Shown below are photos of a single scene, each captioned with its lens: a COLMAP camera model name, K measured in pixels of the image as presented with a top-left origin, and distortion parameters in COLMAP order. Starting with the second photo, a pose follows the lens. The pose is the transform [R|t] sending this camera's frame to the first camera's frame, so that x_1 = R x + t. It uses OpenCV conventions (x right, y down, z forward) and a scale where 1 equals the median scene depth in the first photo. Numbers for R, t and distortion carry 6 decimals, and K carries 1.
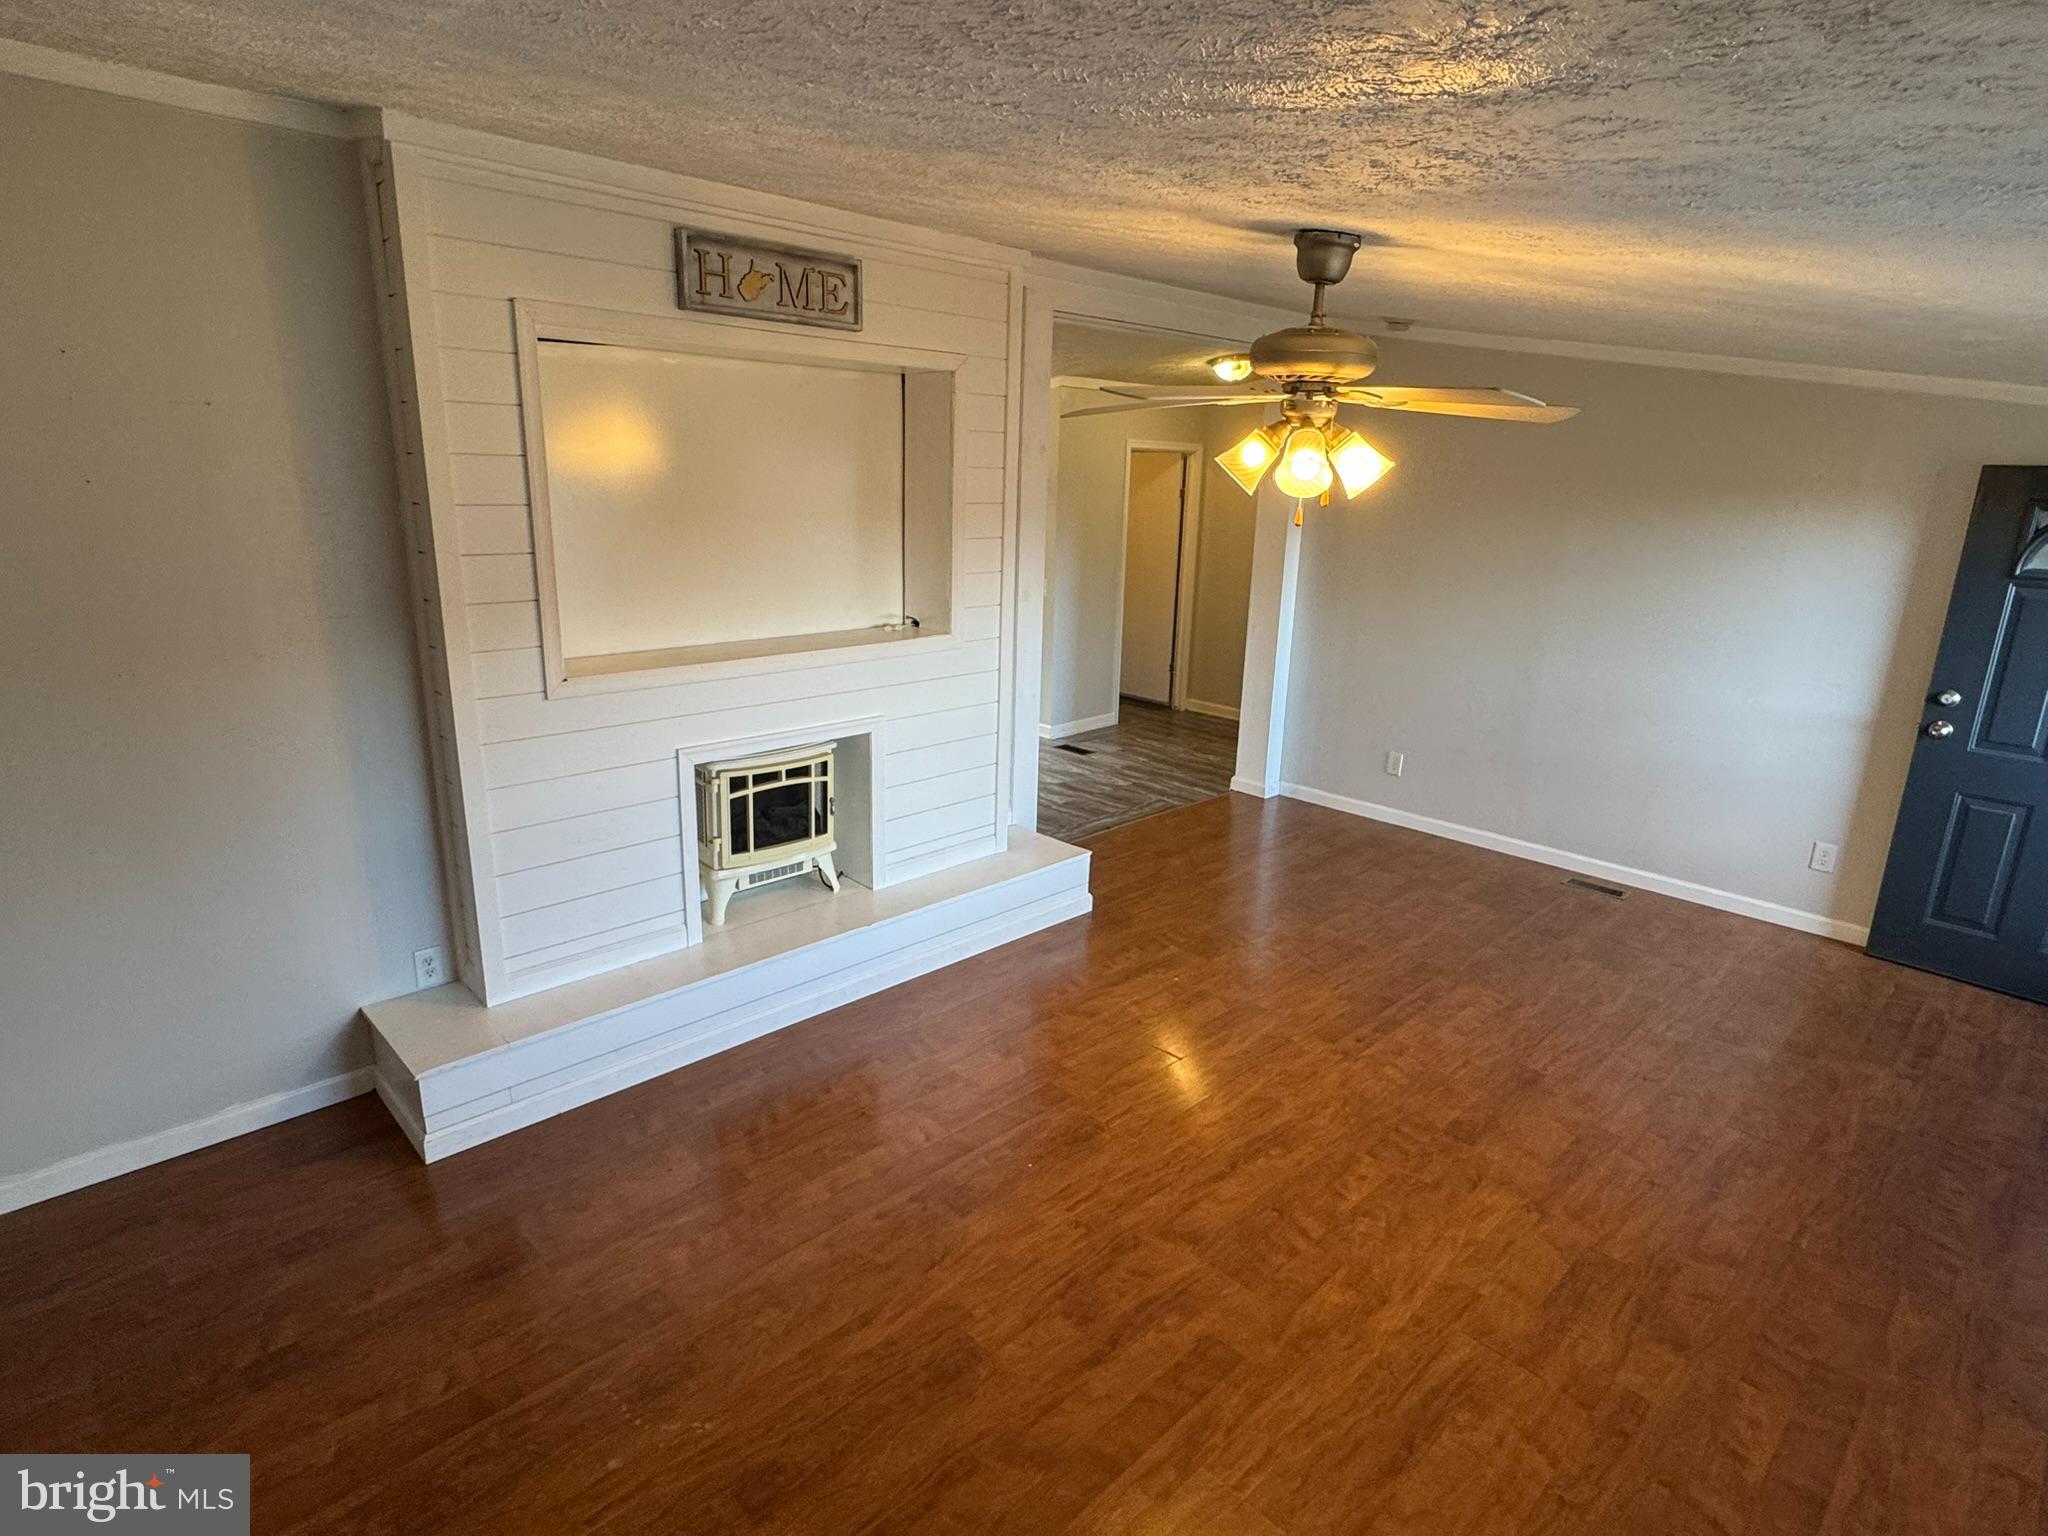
lens RADIAL K [[1081.4, 0, 1027.3], [0, 1081.4, 763.8], [0, 0, 1]] dist [-0.002866, 0.000088]
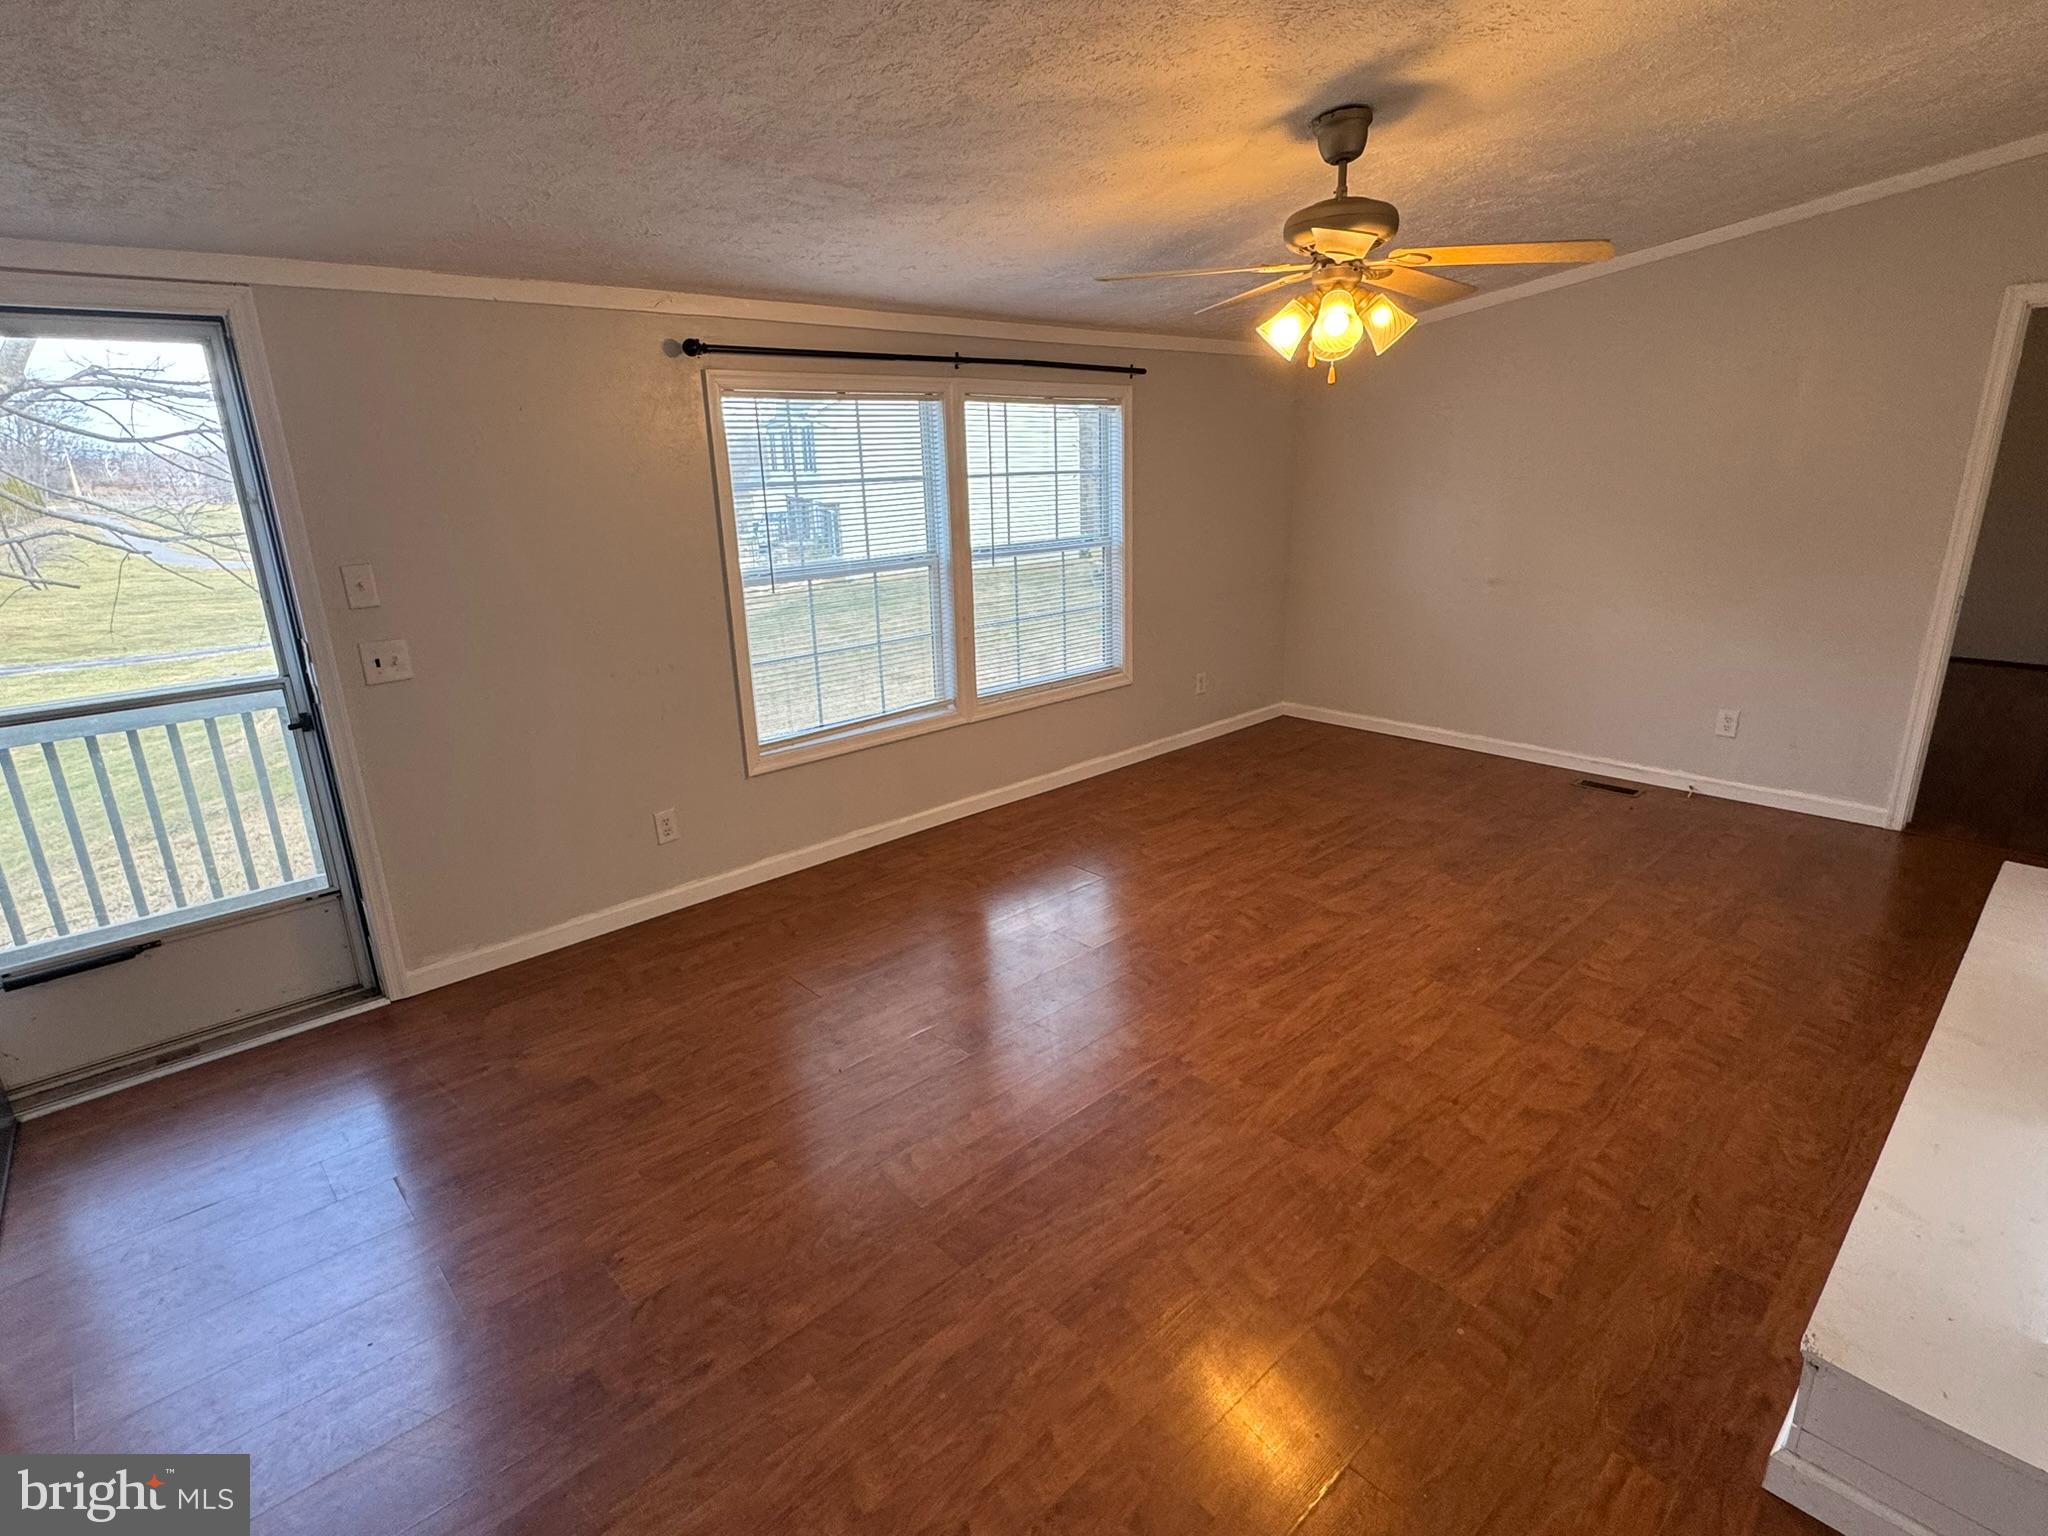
lens RADIAL K [[1029.6, 0, 1022.3], [0, 1029.6, 761.8], [0, 0, 1]] dist [-0.001128, -0.001403]
pose [[-0.999676, -0.007376, 0.024348, 0.402621], [0.006643, 0.848170, 0.529682, -0.338344], [-0.024558, 0.529672, -0.847847, 1.574192]]
